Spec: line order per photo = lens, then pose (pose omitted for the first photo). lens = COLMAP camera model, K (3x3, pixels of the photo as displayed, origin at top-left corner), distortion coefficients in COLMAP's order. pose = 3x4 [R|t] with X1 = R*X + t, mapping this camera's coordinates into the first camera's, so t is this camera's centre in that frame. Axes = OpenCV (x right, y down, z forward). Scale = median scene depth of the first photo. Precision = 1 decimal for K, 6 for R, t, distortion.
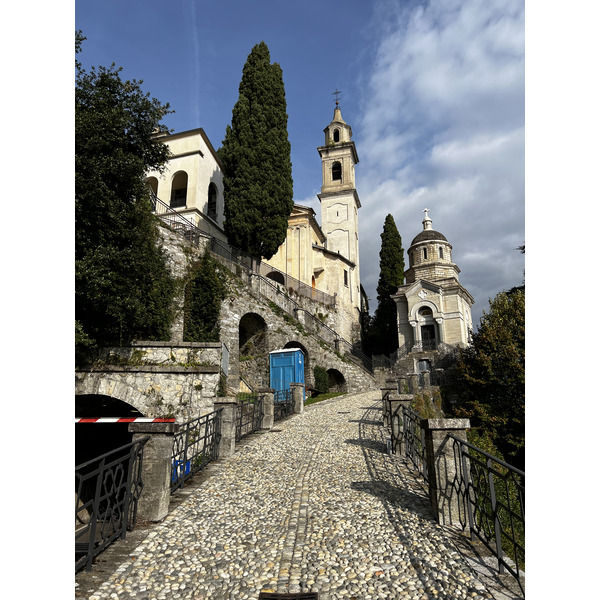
lens RADIAL K [[463.7, 0, 300.0], [0, 463.7, 300.0], [0, 0, 1]] dist [0.147397, -0.204620]
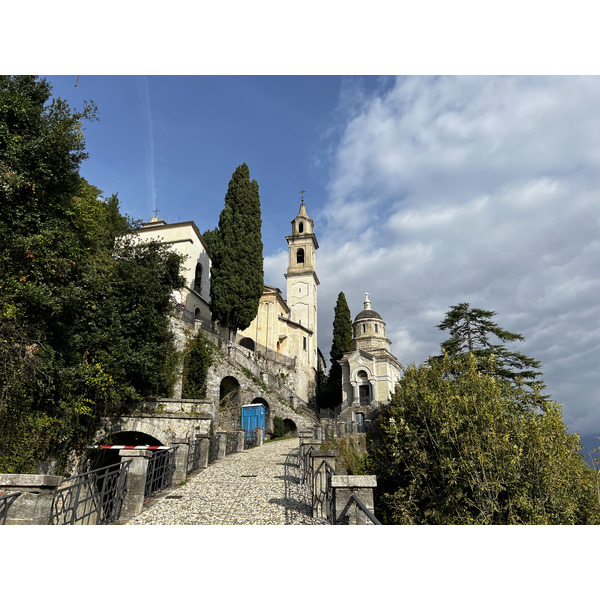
lens RADIAL K [[463.7, 0, 300.0], [0, 463.7, 300.0], [0, 0, 1]] dist [0.147397, -0.204620]
pose [[0.997672, 0.032910, 0.059730, 0.010773], [-0.026434, 0.994000, -0.106136, -0.038506], [-0.062864, 0.104310, 0.992556, -0.291365]]
